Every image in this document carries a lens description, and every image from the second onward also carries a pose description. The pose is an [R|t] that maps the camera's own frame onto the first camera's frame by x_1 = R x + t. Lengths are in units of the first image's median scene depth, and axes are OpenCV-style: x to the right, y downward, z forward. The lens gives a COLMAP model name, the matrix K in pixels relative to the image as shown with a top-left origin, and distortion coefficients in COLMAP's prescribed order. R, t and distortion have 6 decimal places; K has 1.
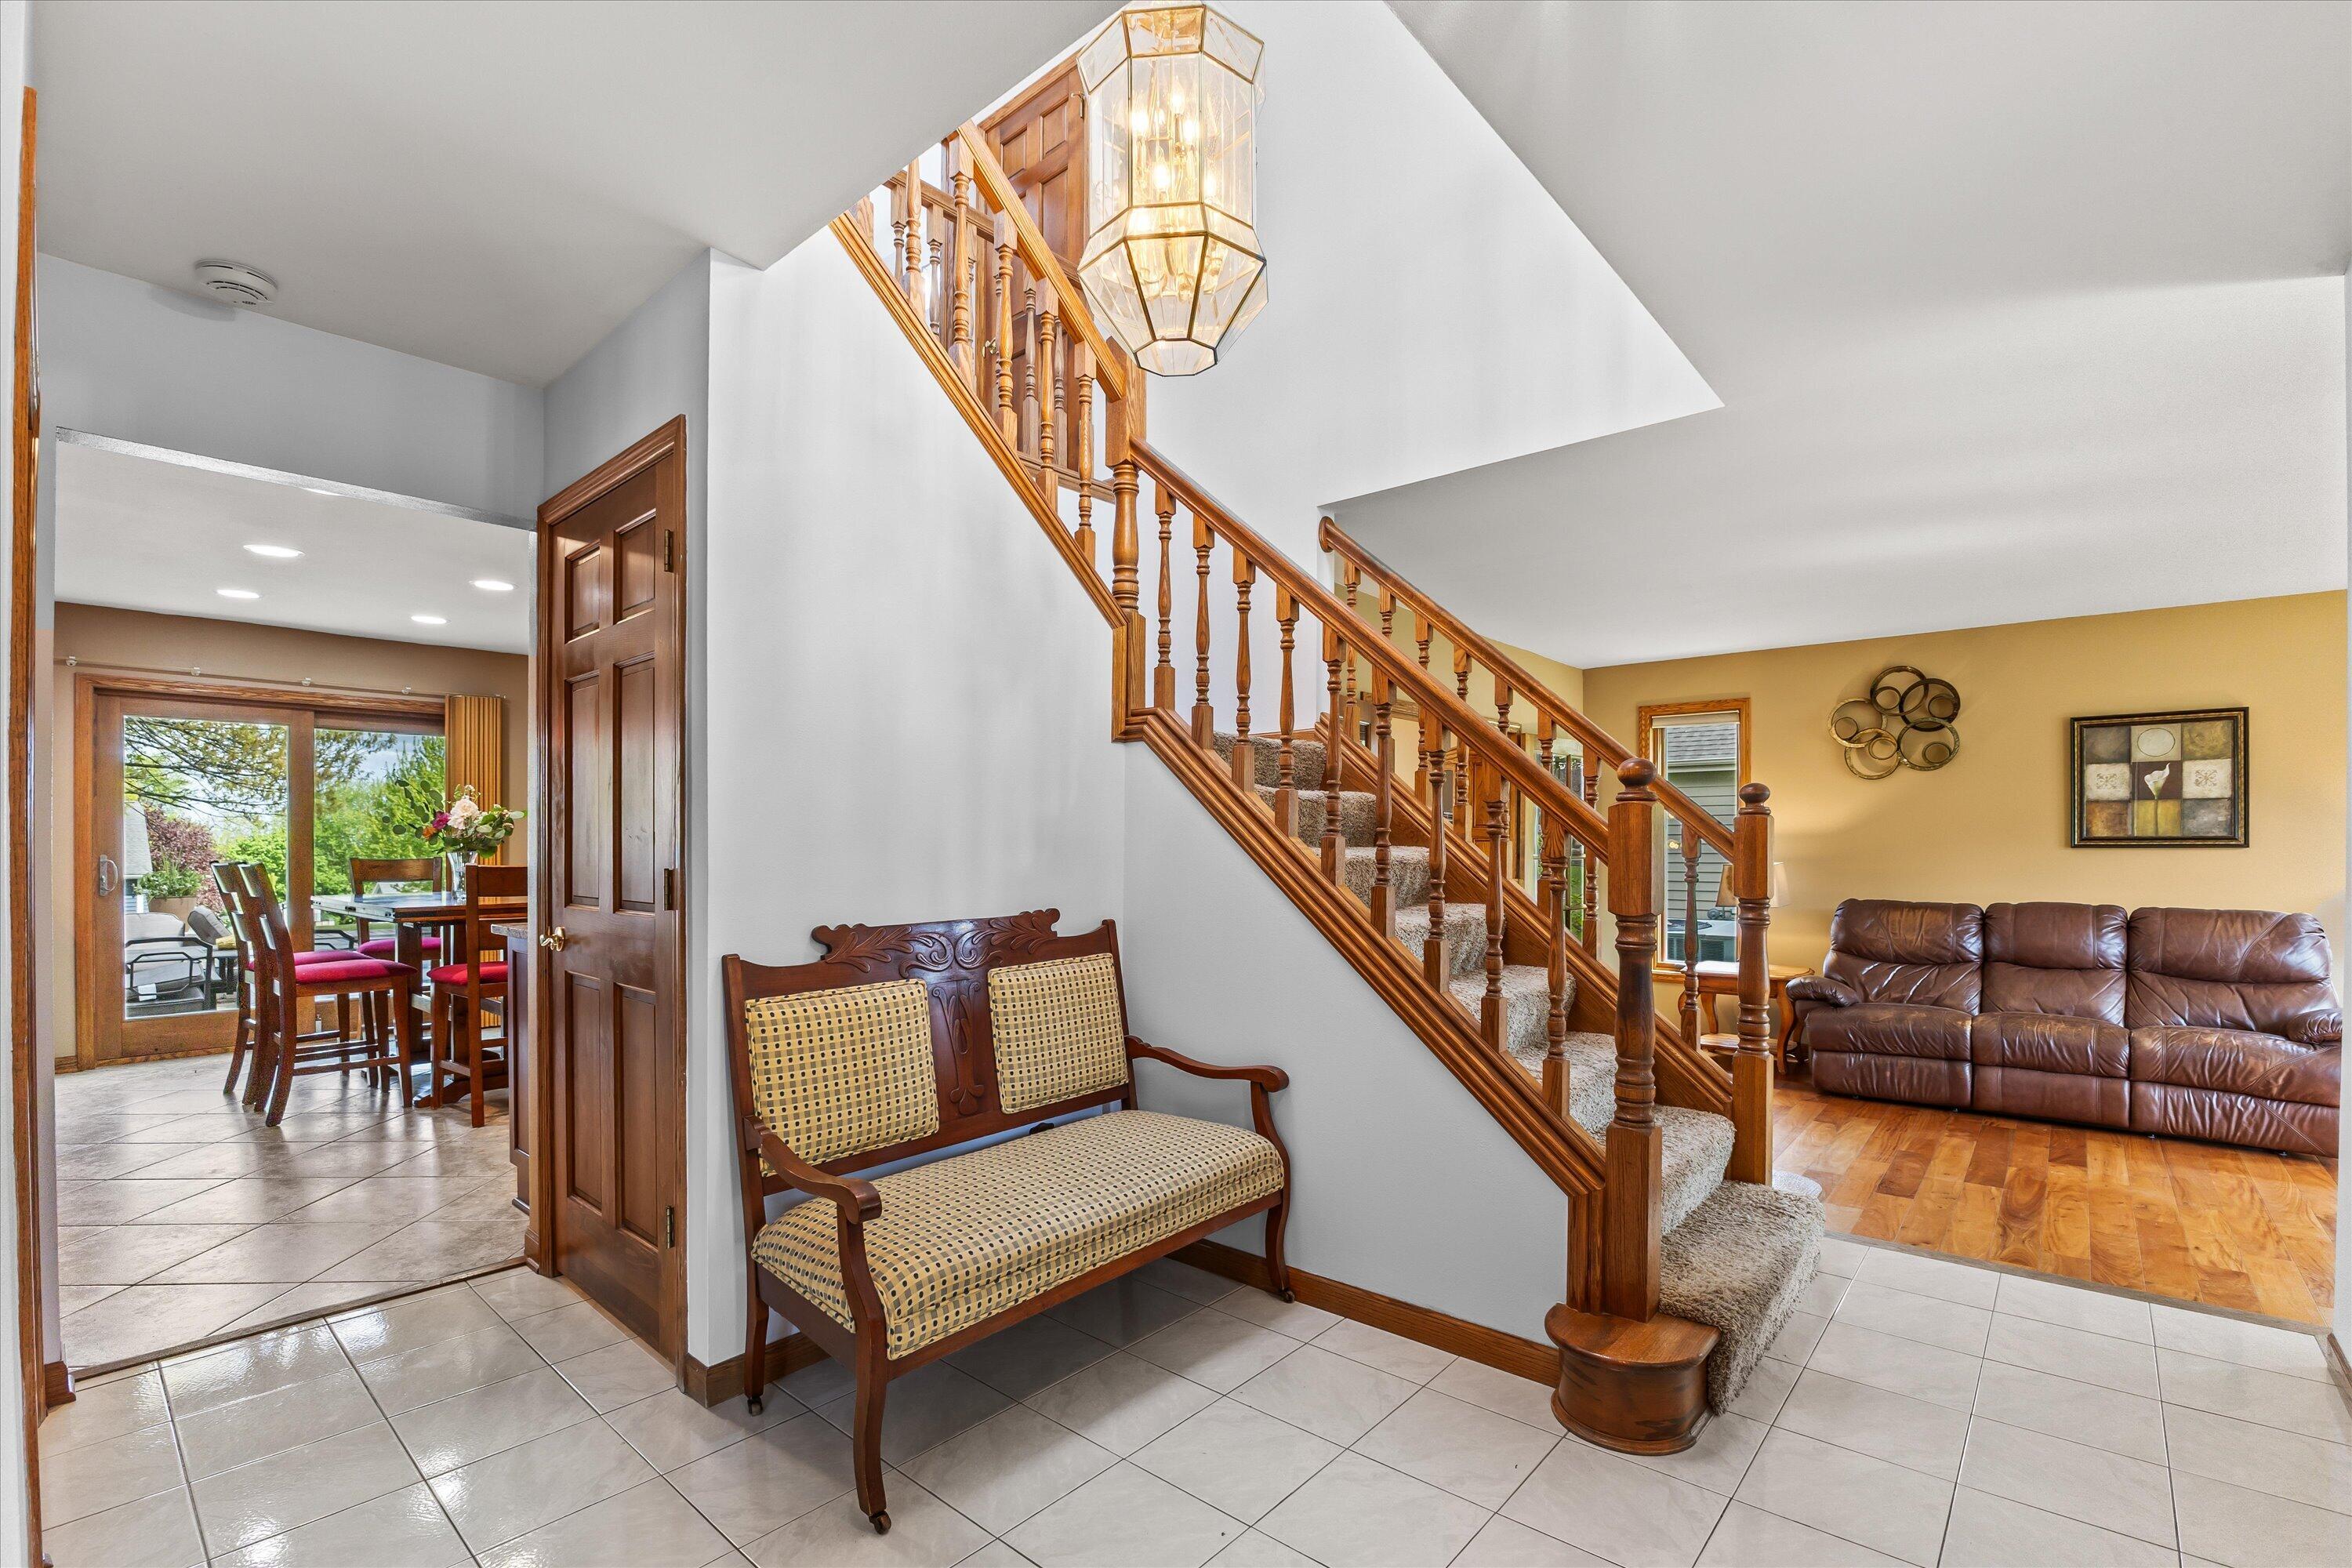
lens RADIAL K [[1051.7, 0, 1173.7], [0, 1051.7, 862.8], [0, 0, 1]] dist [-0.036997, 0.004473]
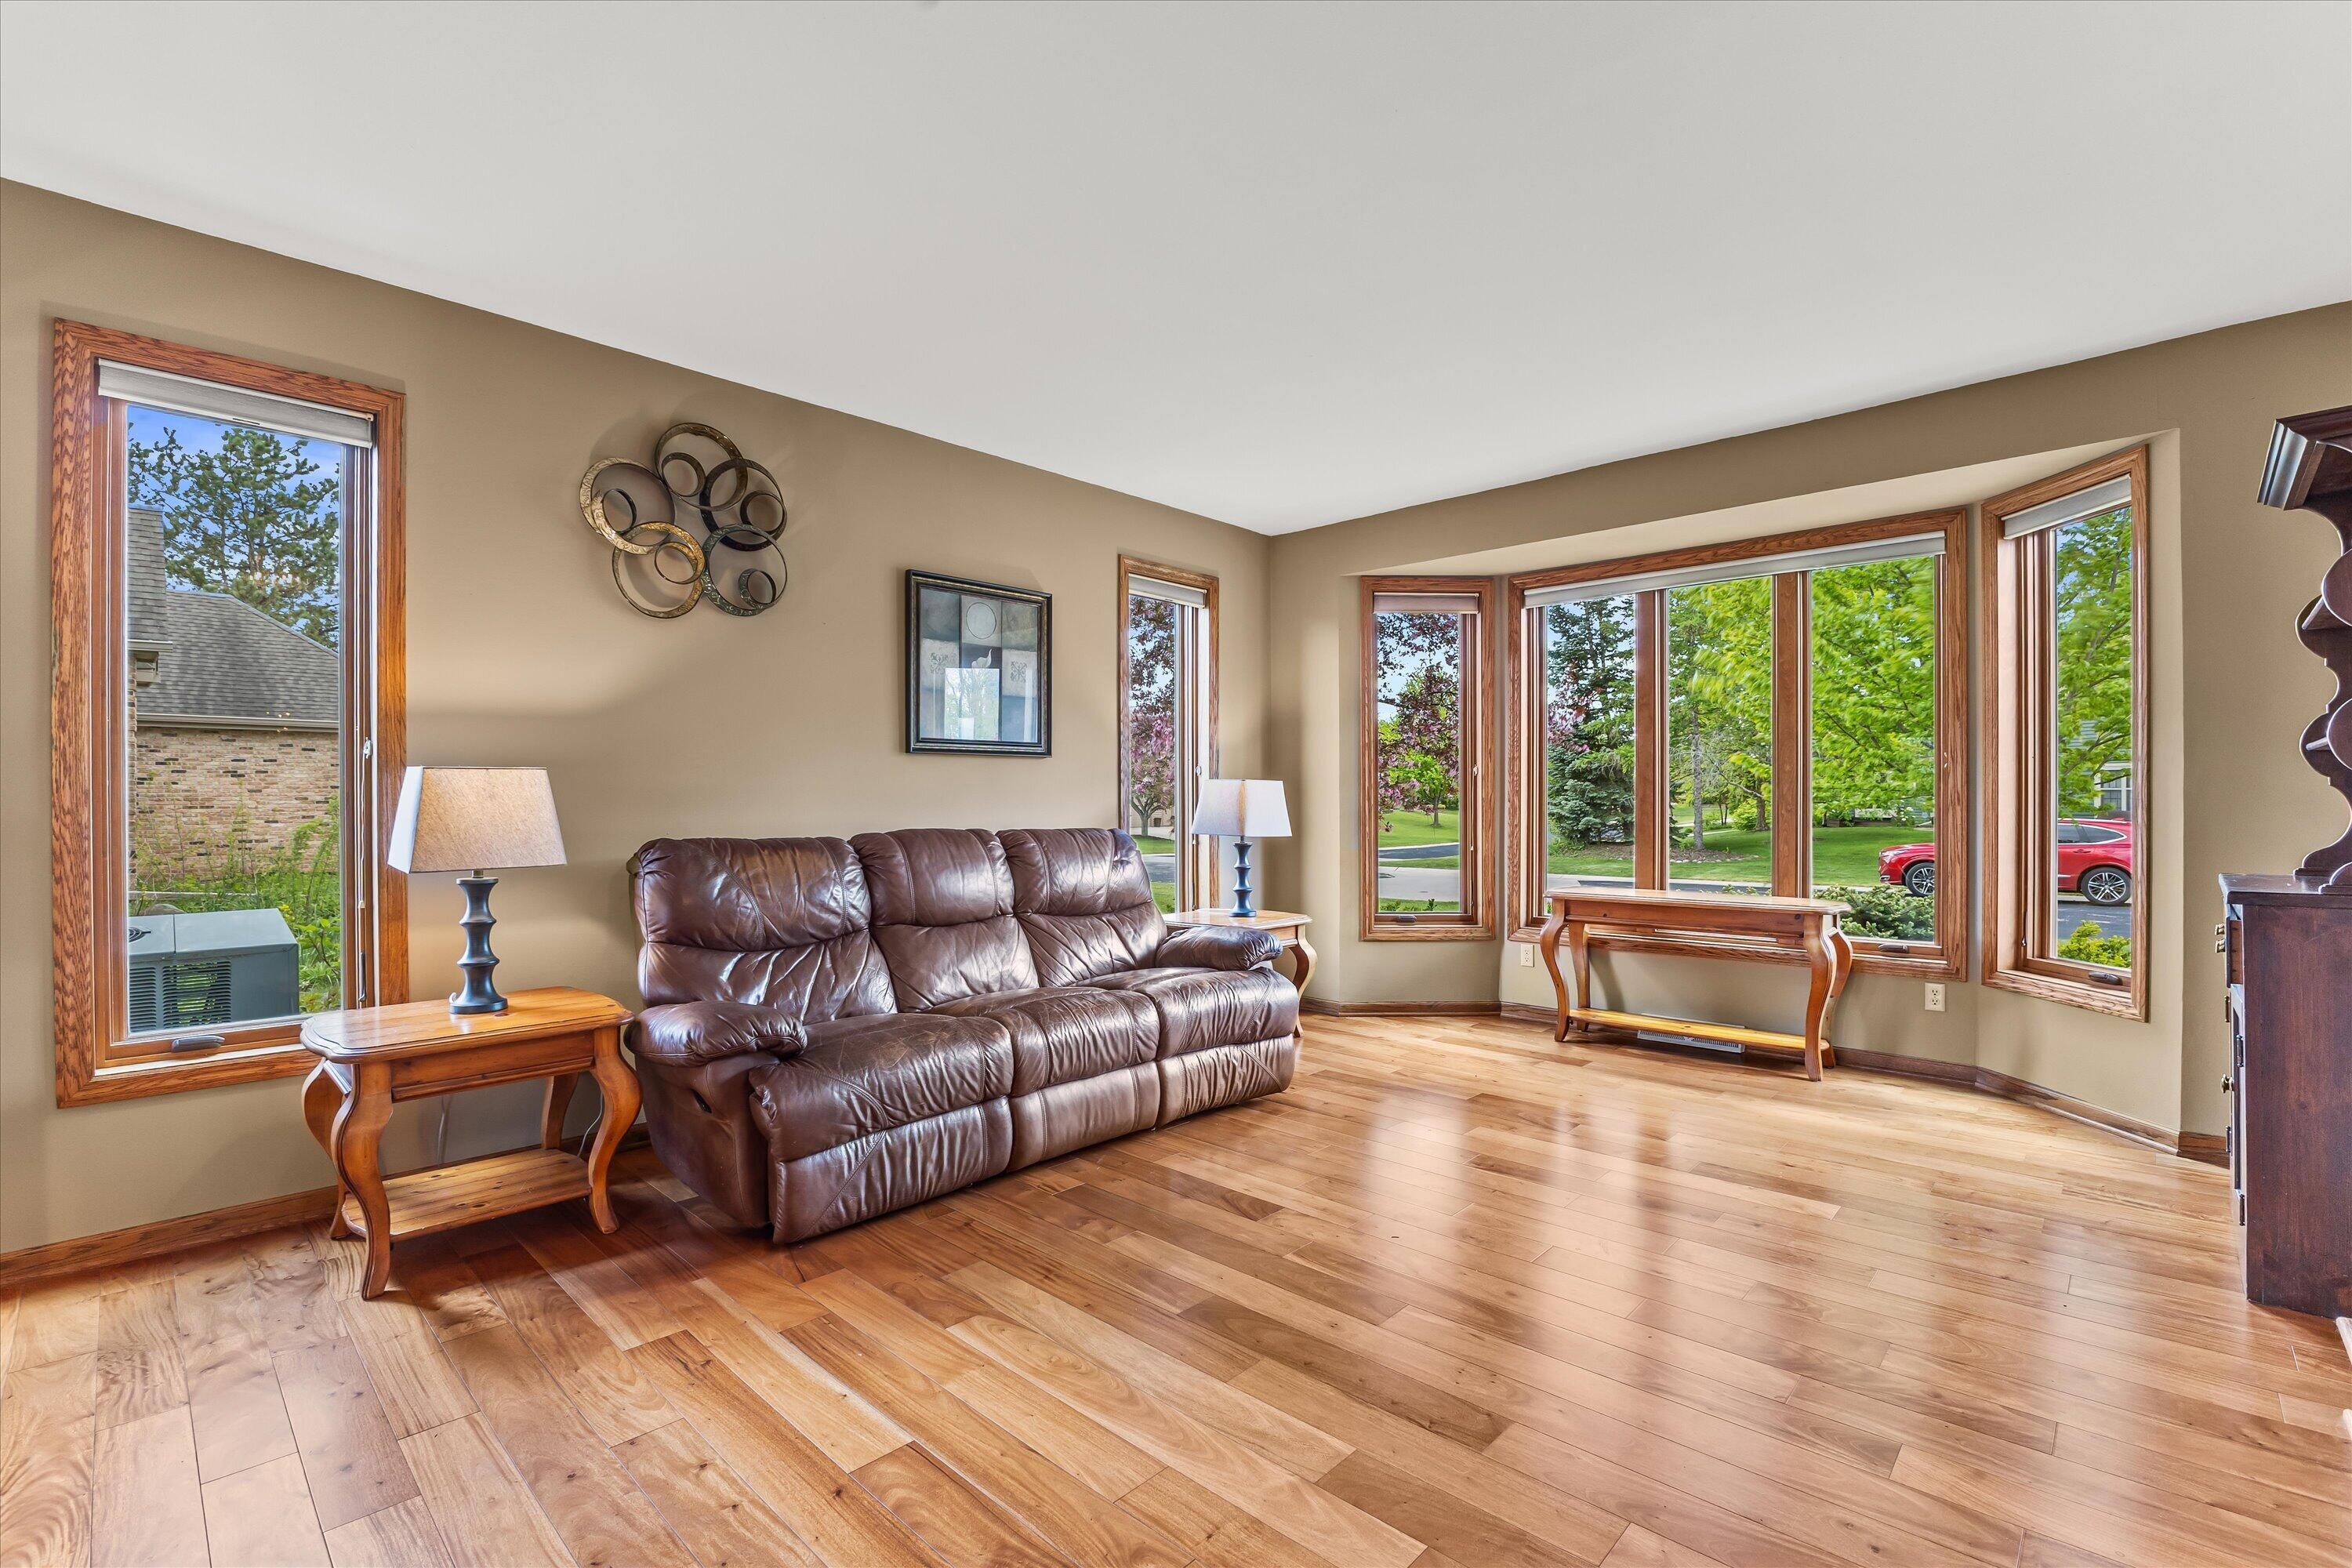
lens RADIAL K [[1051.7, 0, 1241.5], [0, 1051.7, 797.5], [0, 0, 1]] dist [-0.036997, 0.004473]
pose [[0.013049, -0.005169, 0.999901, 0.148634], [0.013231, 0.999900, 0.004997, 0.015931], [-0.999827, 0.013164, 0.013116, 0.752367]]
